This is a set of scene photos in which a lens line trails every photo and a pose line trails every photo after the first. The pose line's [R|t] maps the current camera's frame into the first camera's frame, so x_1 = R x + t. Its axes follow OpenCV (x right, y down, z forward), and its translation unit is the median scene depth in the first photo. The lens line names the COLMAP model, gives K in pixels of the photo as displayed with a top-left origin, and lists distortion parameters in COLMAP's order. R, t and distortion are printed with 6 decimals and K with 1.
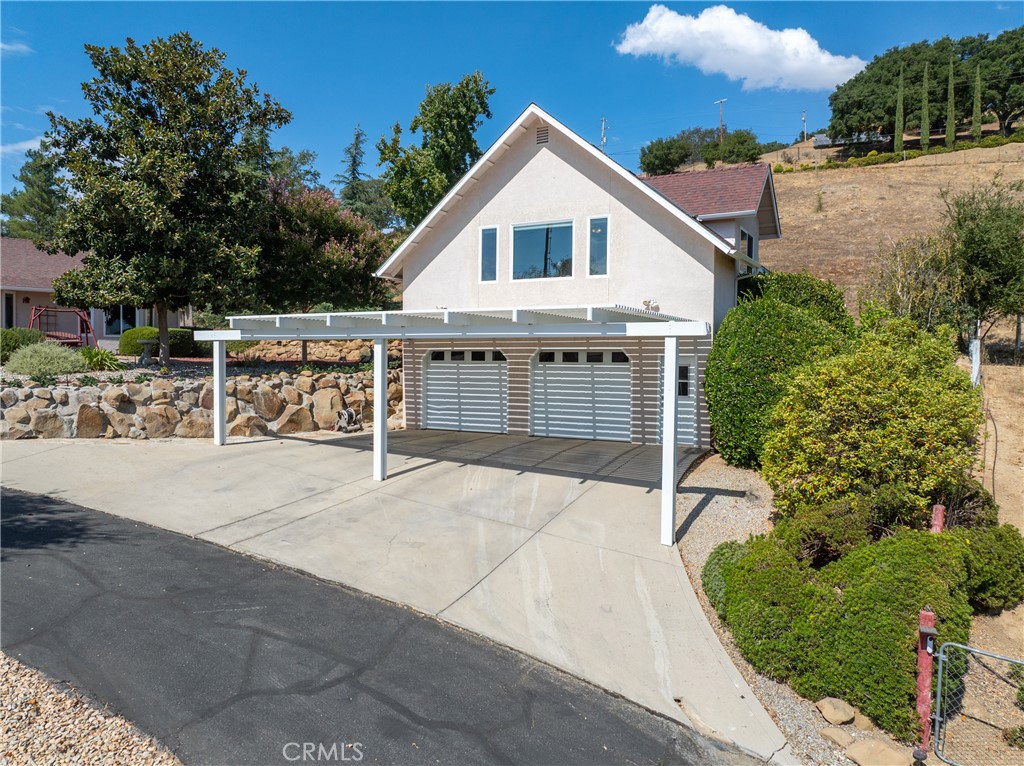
lens RADIAL K [[725.3, 0, 512.0], [0, 725.3, 383.0], [0, 0, 1]] dist [-0.059904, 0.030033]
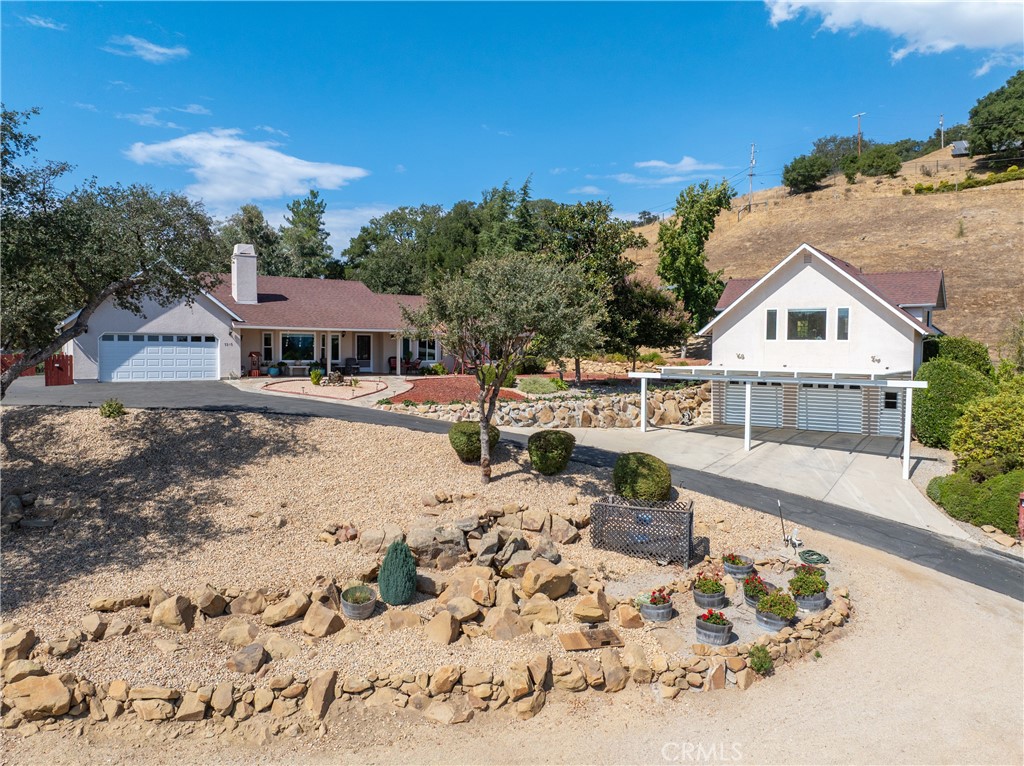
lens RADIAL K [[725.3, 0, 512.0], [0, 725.3, 383.0], [0, 0, 1]] dist [-0.059904, 0.030033]
pose [[0.989515, 0.009064, -0.144148, -0.412417], [-0.006693, 0.999834, 0.016925, -0.064648], [0.144278, -0.015783, 0.989411, -0.832639]]
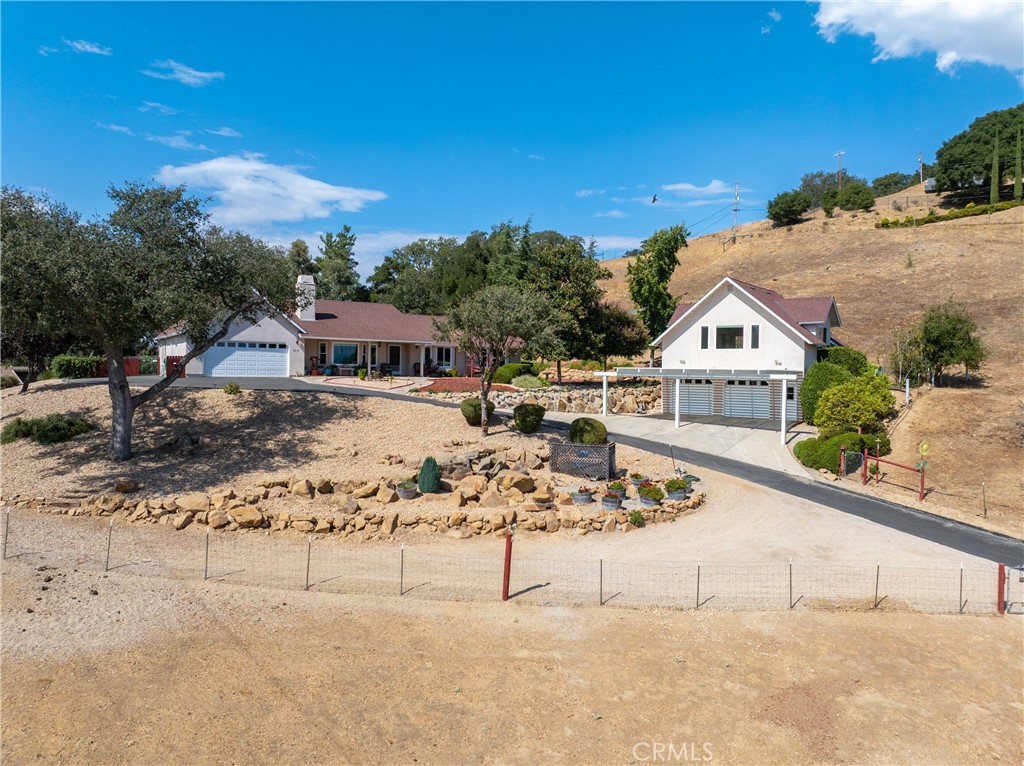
lens RADIAL K [[722.9, 0, 512.0], [0, 722.9, 383.0], [0, 0, 1]] dist [-0.050684, 0.006117]
pose [[0.986943, 0.010189, -0.160750, -0.276765], [-0.012911, 0.999790, -0.015897, 0.011337], [0.160555, 0.017765, 0.986867, -1.401357]]
